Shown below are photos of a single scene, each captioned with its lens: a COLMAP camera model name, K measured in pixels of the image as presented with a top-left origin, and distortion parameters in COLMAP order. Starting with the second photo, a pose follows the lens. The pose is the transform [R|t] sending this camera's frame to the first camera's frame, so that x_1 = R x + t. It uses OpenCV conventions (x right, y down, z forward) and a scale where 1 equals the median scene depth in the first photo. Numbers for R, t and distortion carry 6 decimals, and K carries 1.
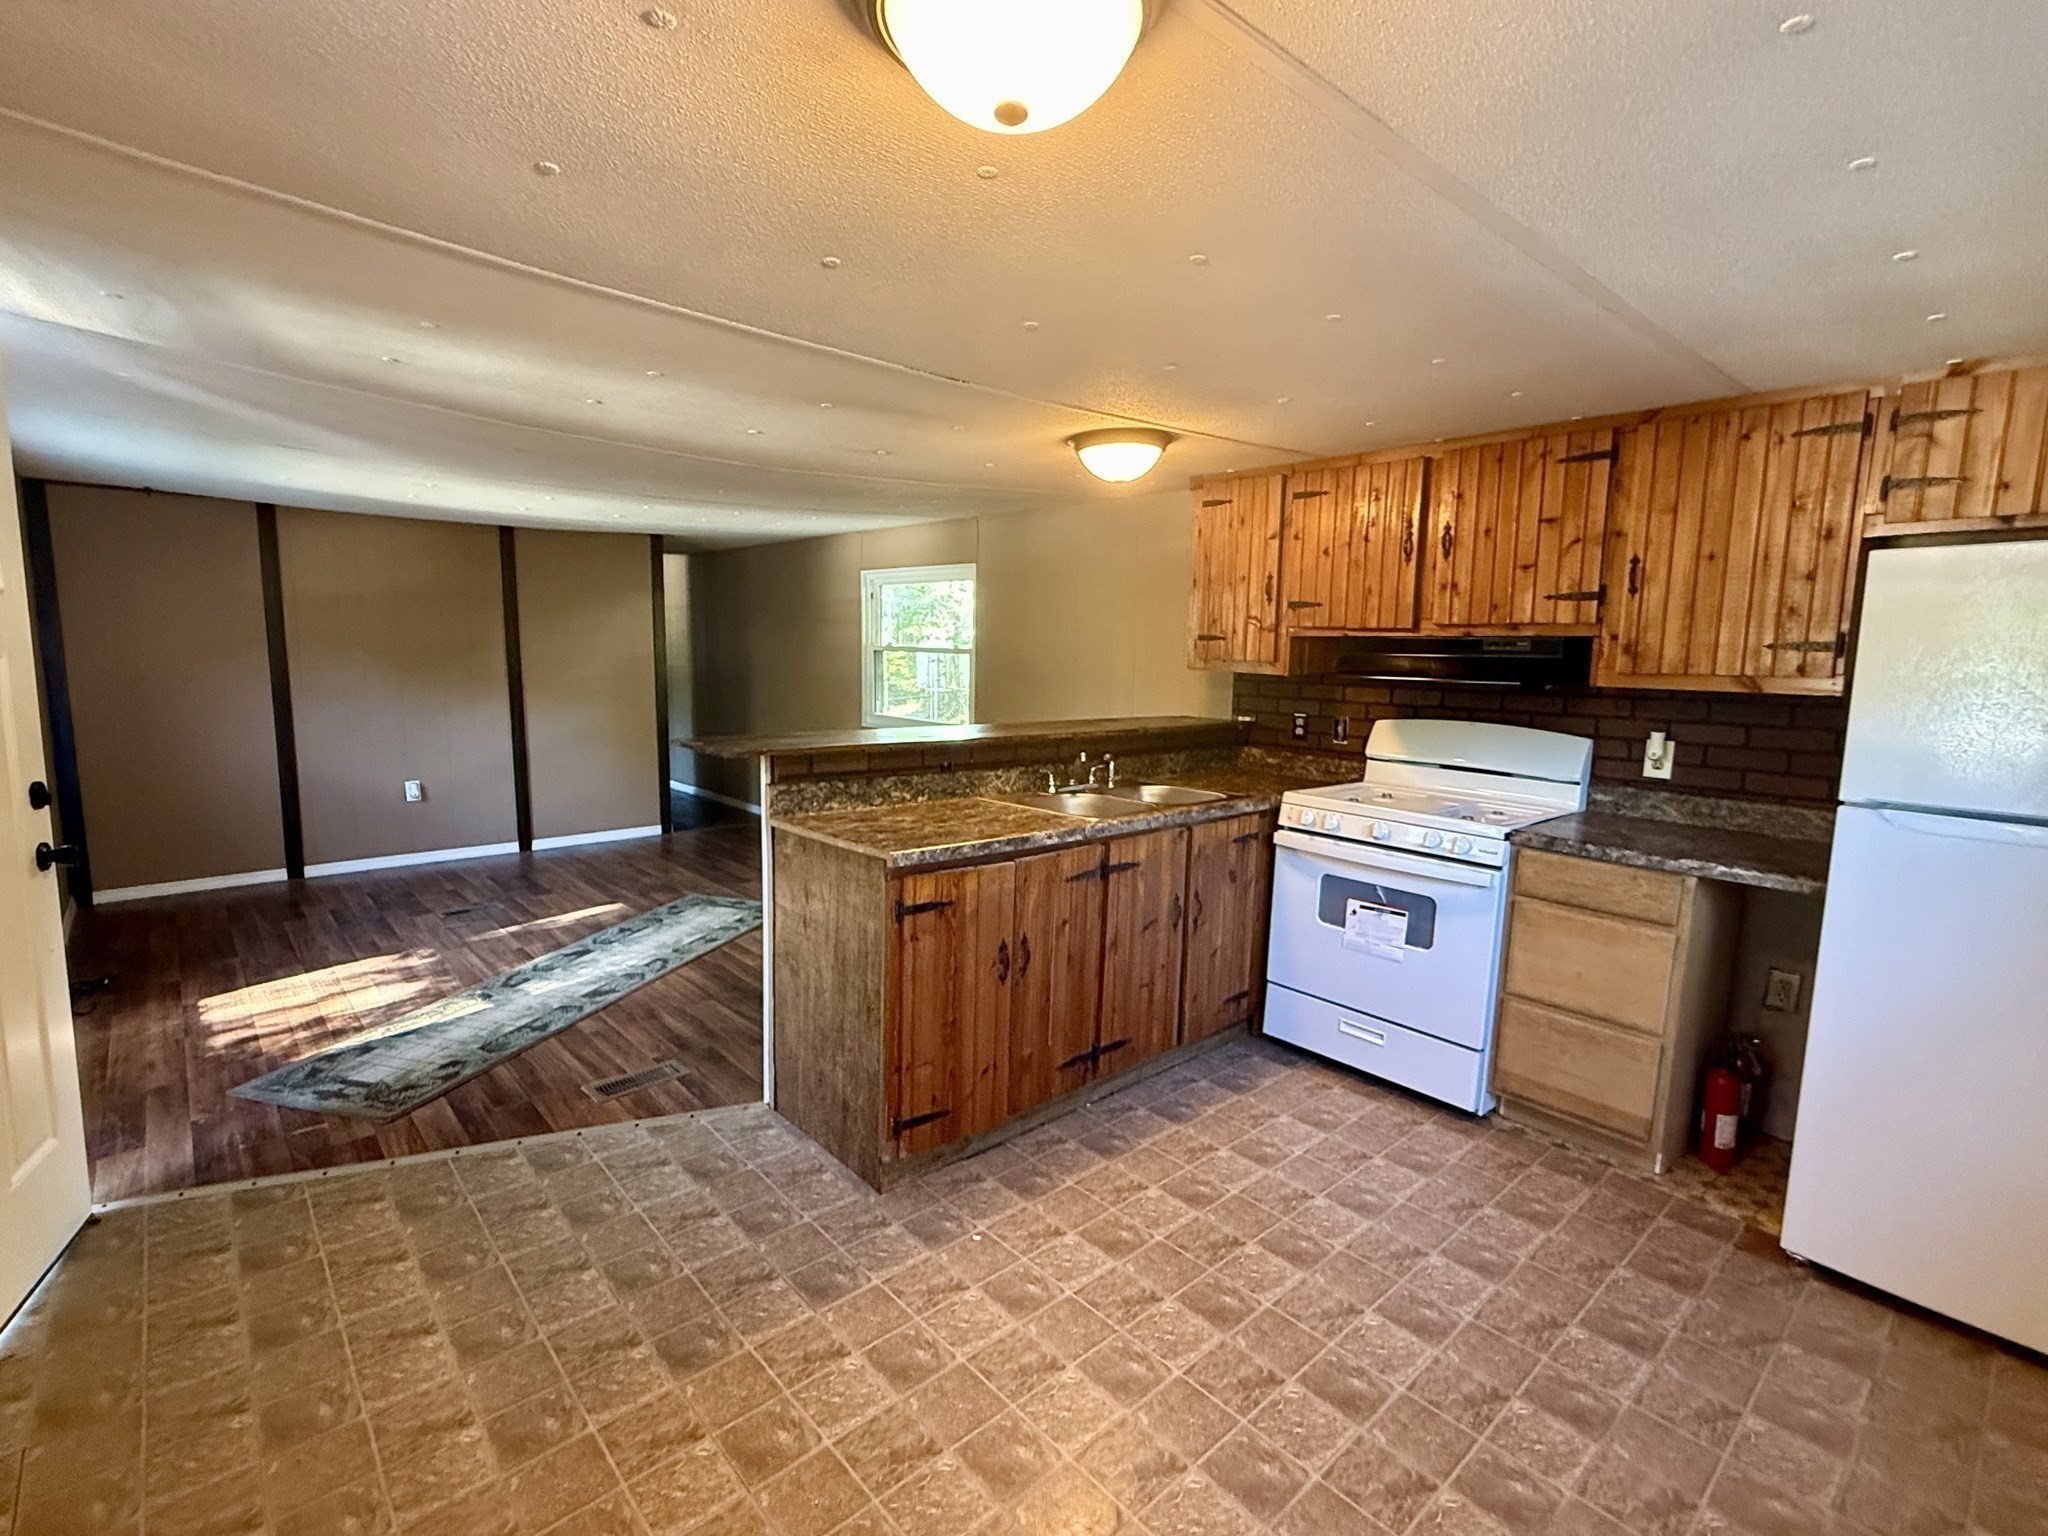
lens RADIAL K [[960.0, 0, 1021.6], [0, 960.0, 766.8], [0, 0, 1]] dist [0.000000, 0.001009]
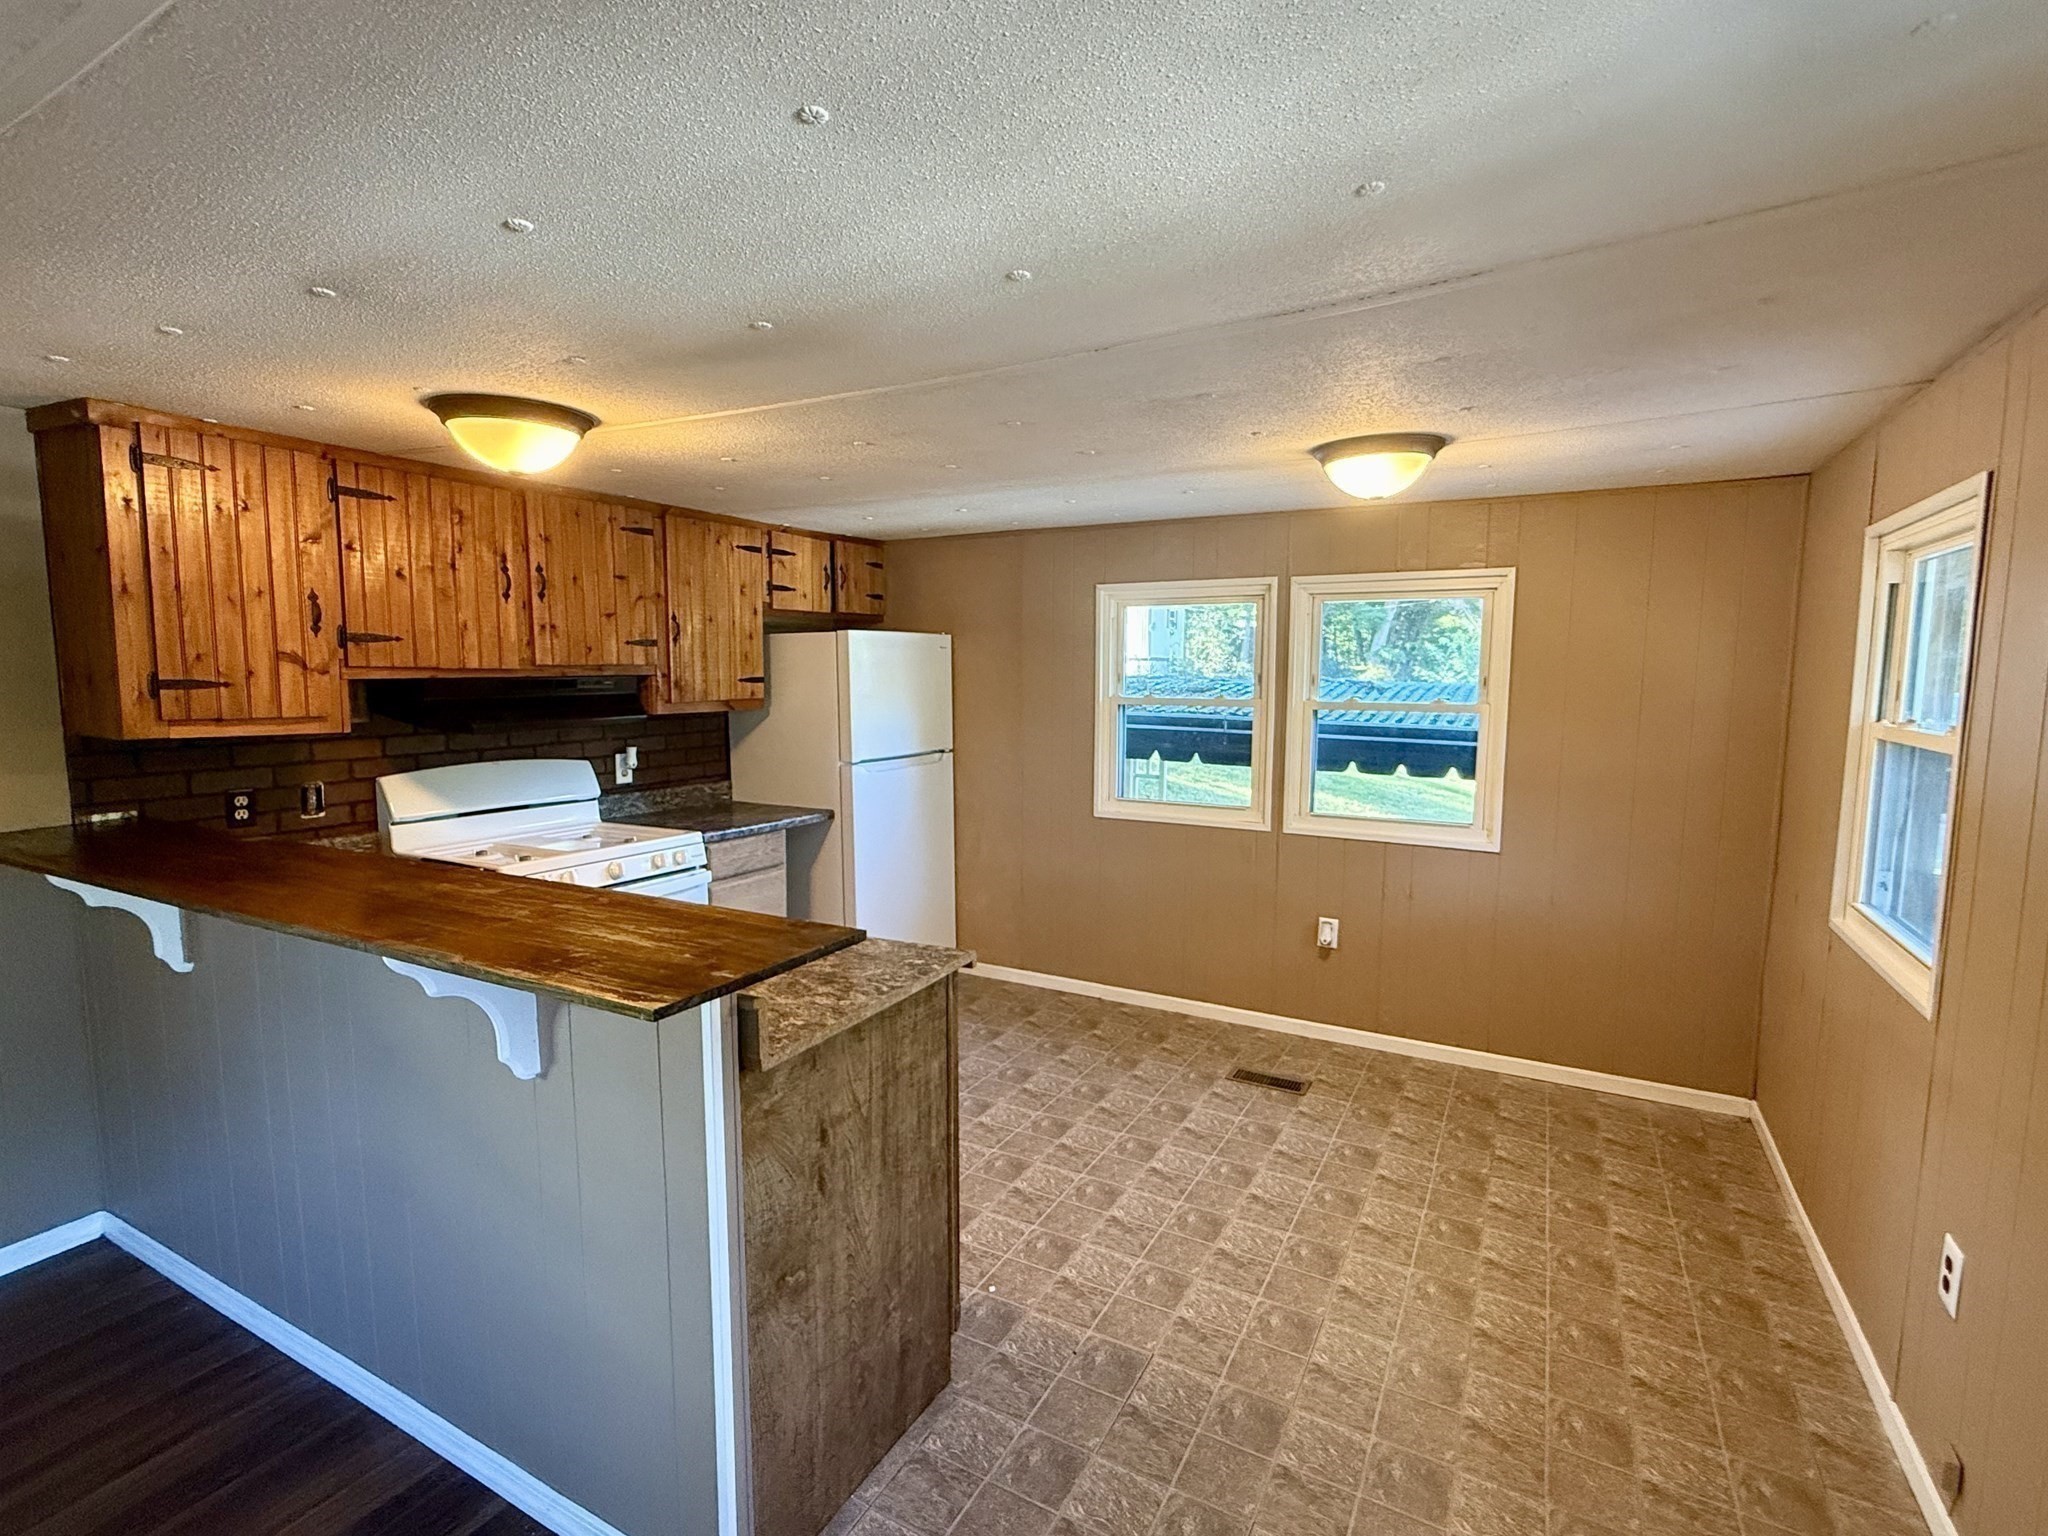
lens RADIAL K [[960.0, 0, 1019.2], [0, 960.0, 770.4], [0, 0, 1]] dist [0.000000, 0.001009]
pose [[-0.334049, -0.118032, 0.935136, -0.555594], [0.113392, 0.979890, 0.164187, -0.122258], [-0.935710, 0.160883, -0.313948, 0.714461]]
